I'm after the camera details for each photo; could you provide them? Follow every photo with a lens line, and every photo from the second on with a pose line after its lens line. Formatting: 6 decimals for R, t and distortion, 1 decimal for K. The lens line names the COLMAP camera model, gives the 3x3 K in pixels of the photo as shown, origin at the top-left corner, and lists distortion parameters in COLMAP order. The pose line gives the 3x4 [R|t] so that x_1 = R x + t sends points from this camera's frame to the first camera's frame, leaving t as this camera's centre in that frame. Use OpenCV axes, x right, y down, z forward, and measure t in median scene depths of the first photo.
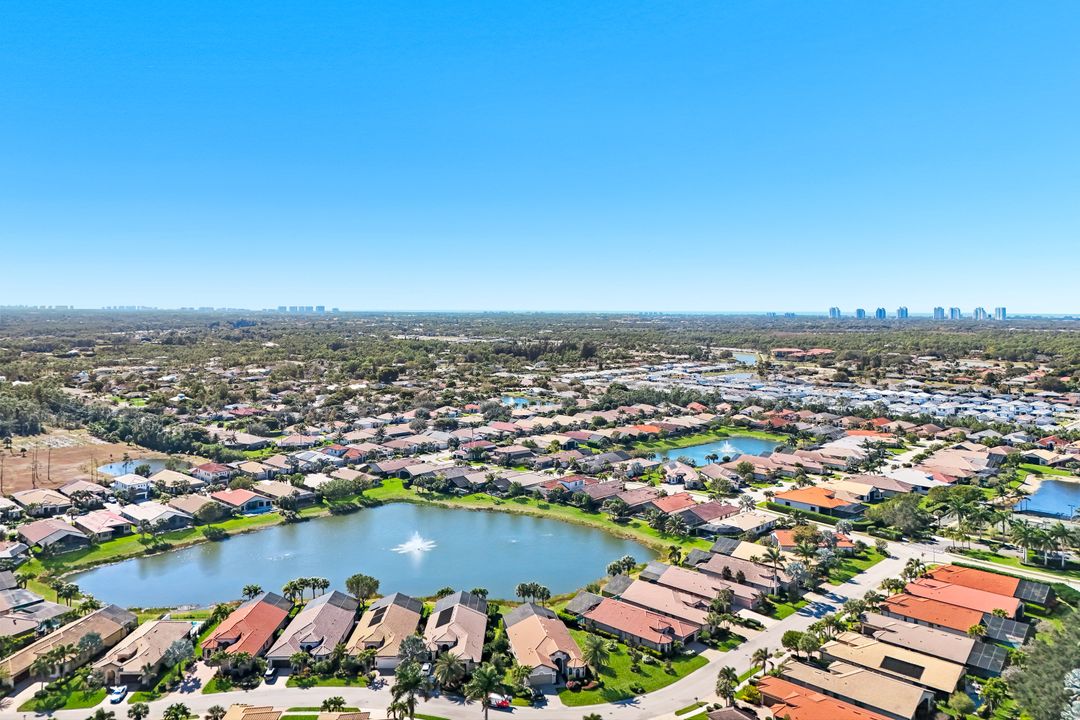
lens RADIAL K [[797.4, 0, 540.0], [0, 797.4, 360.0], [0, 0, 1]] dist [0.091913, -0.112009]
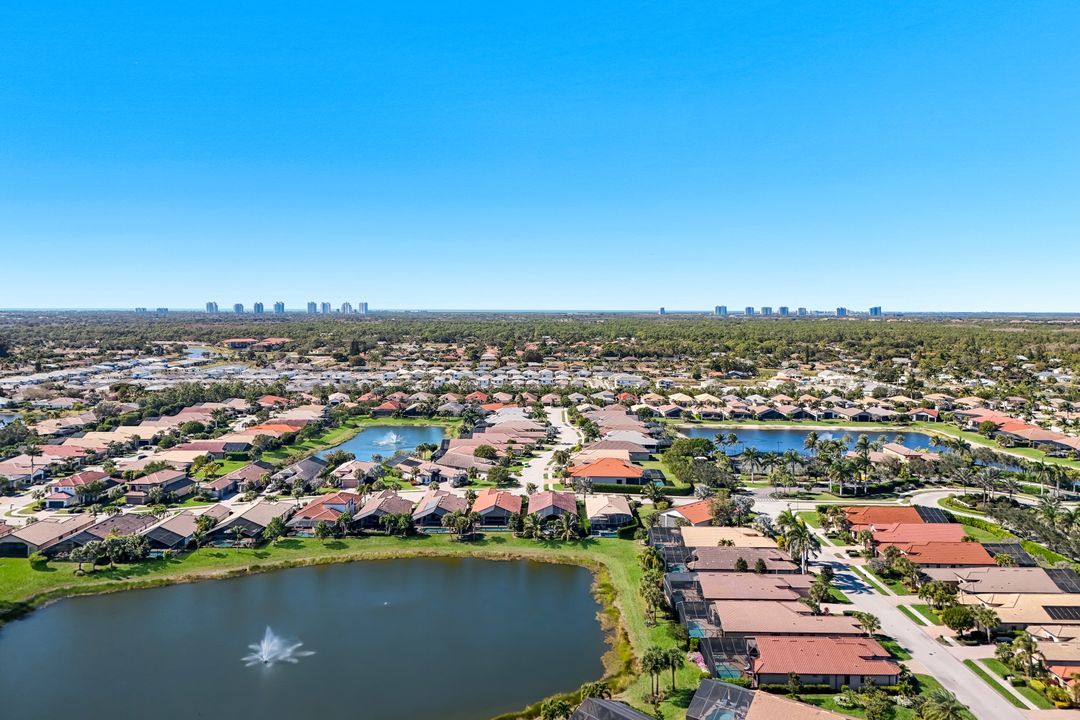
lens RADIAL K [[797.4, 0, 540.0], [0, 797.4, 360.0], [0, 0, 1]] dist [0.091913, -0.112009]
pose [[0.726958, -0.053265, 0.684613, -0.300807], [0.051294, 0.998414, 0.023213, 0.021772], [-0.684763, 0.018241, 0.728537, 0.371007]]
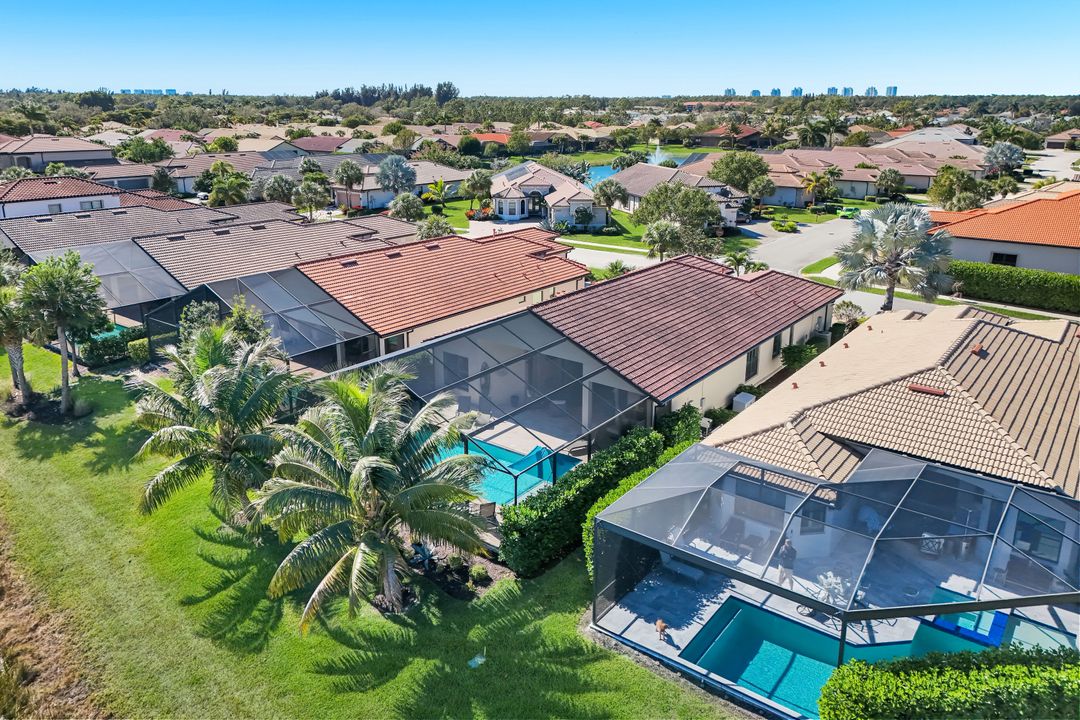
lens RADIAL K [[781.2, 0, 524.8], [0, 781.2, 359.7], [0, 0, 1]] dist [0.089251, -0.208039]
pose [[0.993404, -0.047226, 0.104491, 0.147107], [0.019739, 0.968077, 0.249874, 0.139893], [-0.112956, -0.246163, 0.962624, 0.751538]]
